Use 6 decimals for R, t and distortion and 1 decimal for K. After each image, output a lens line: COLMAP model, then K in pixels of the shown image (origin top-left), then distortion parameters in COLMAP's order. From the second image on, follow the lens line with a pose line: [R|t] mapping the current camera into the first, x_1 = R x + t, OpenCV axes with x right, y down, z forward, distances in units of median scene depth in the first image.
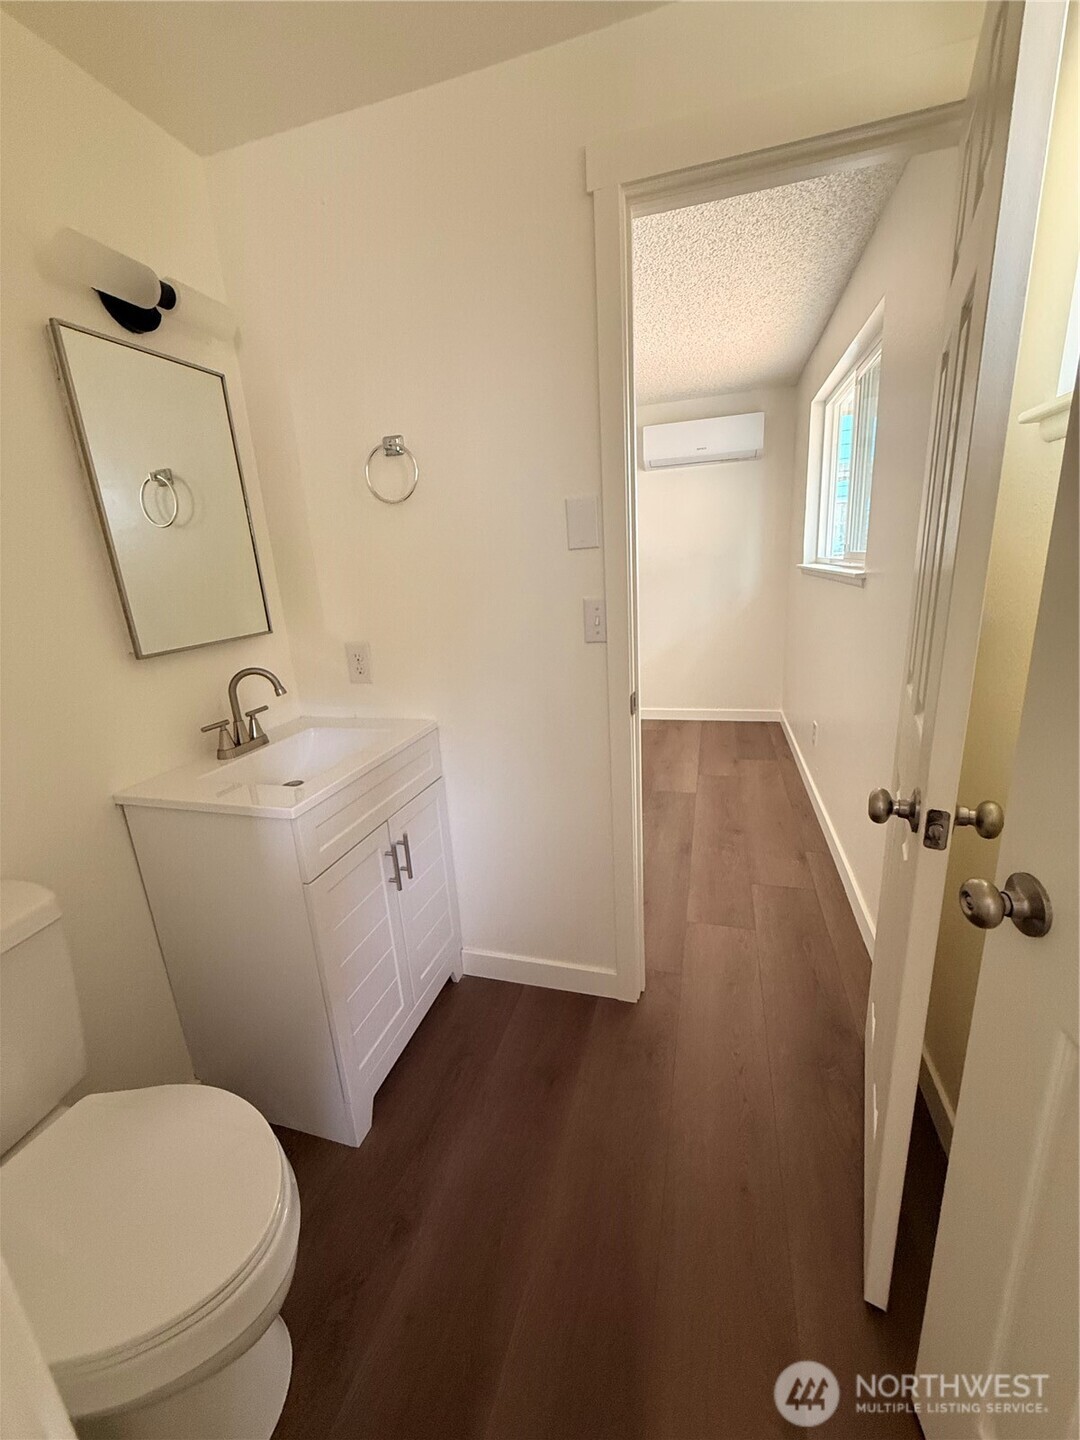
lens RADIAL K [[573.1, 0, 540.3], [0, 573.1, 722.0], [0, 0, 1]] dist [0.001329, -0.001118]
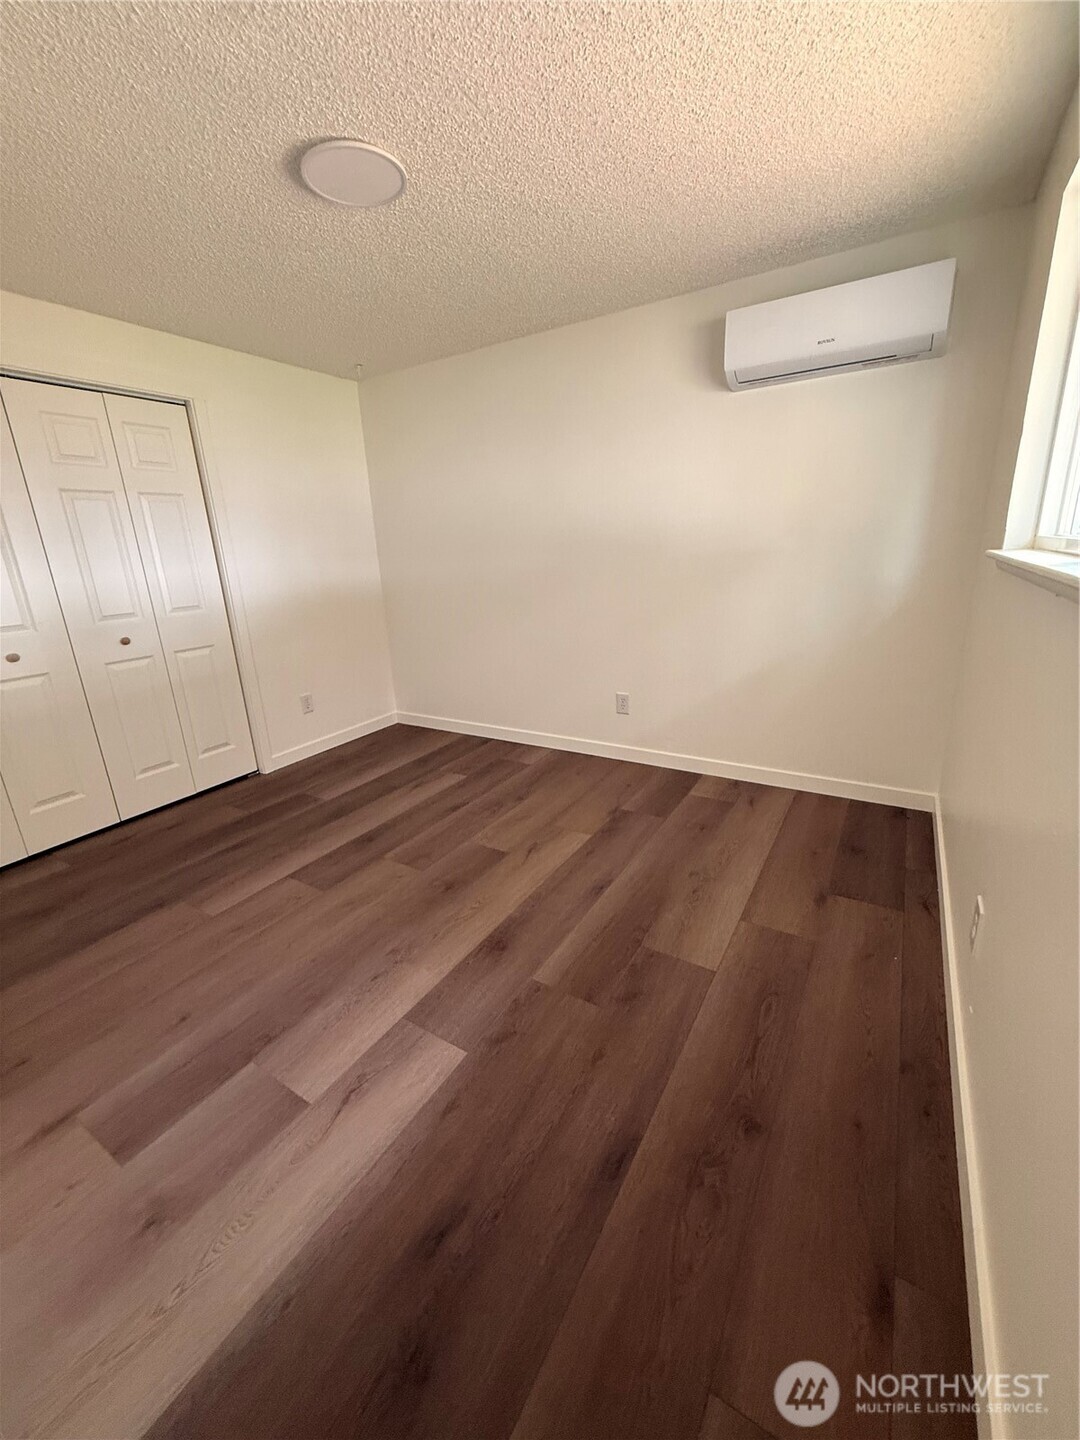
lens RADIAL K [[573.1, 0, 544.0], [0, 573.1, 717.8], [0, 0, 1]] dist [0.001329, -0.001118]
pose [[0.965206, 0.099486, -0.241826, 0.194239], [-0.090984, 0.994785, 0.046102, -0.108427], [0.245152, -0.022496, 0.969224, 0.386248]]
